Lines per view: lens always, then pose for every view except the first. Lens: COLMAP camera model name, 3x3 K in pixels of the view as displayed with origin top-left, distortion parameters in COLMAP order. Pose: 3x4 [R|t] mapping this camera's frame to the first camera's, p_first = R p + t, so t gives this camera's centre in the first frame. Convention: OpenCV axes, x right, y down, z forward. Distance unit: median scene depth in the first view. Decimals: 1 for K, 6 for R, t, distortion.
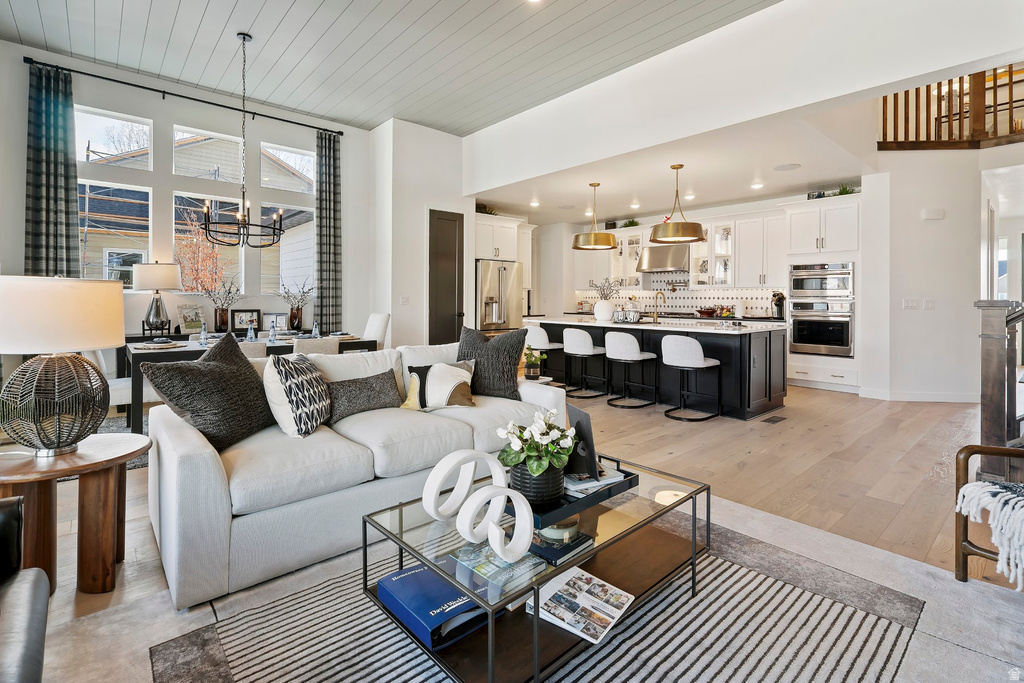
lens RADIAL K [[476.8, 0, 507.8], [0, 476.8, 305.0], [0, 0, 1]] dist [-0.004456, 0.001475]
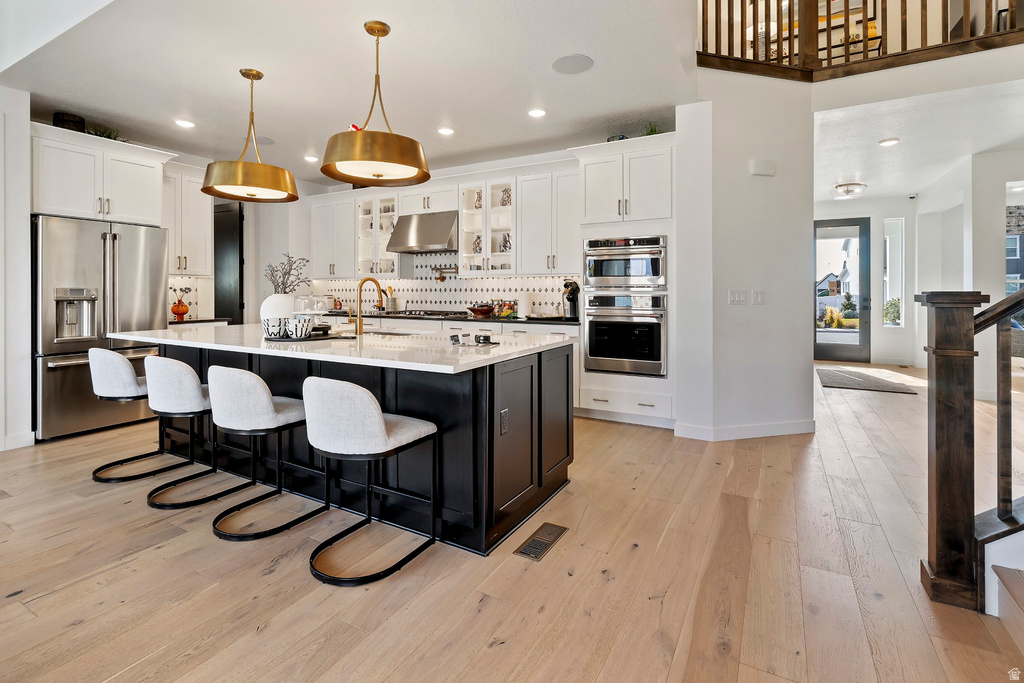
lens RADIAL K [[476.8, 0, 508.1], [0, 476.8, 296.4], [0, 0, 1]] dist [-0.004456, 0.001475]
pose [[0.942135, -0.006651, 0.335169, 0.259648], [0.008397, 0.999958, -0.003759, -0.002748], [-0.335129, 0.006356, 0.942151, 0.394765]]
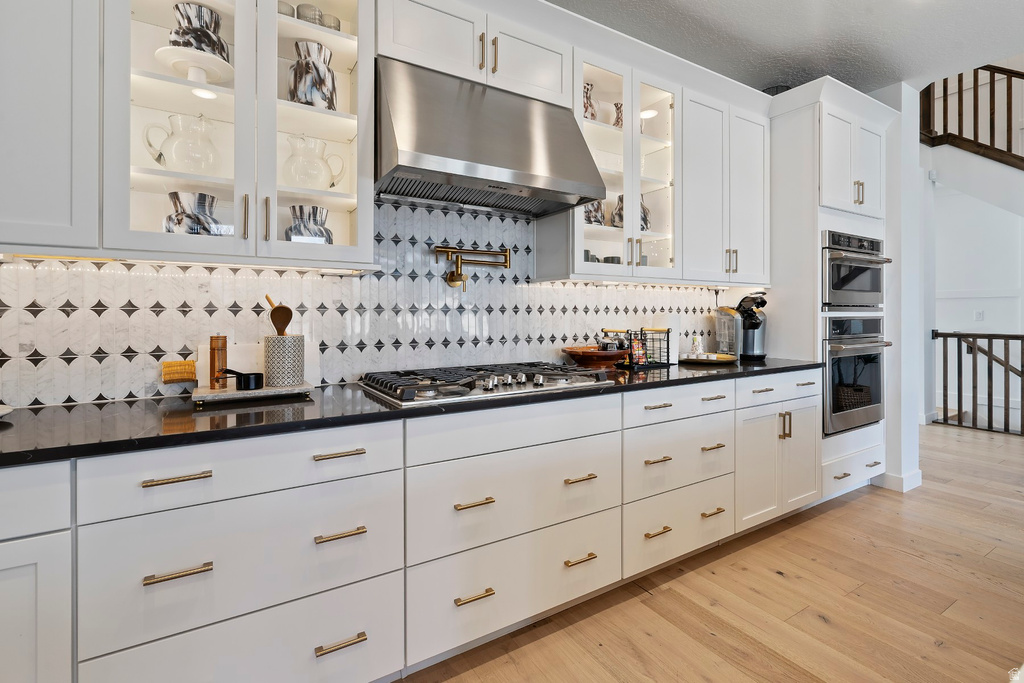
lens RADIAL K [[476.8, 0, 515.2], [0, 476.8, 315.5], [0, 0, 1]] dist [-0.004456, 0.001475]
pose [[0.161494, -0.014056, 0.986774, 0.123750], [0.015936, 0.999805, 0.011633, -0.017790], [-0.986745, 0.013847, 0.161687, 1.179200]]
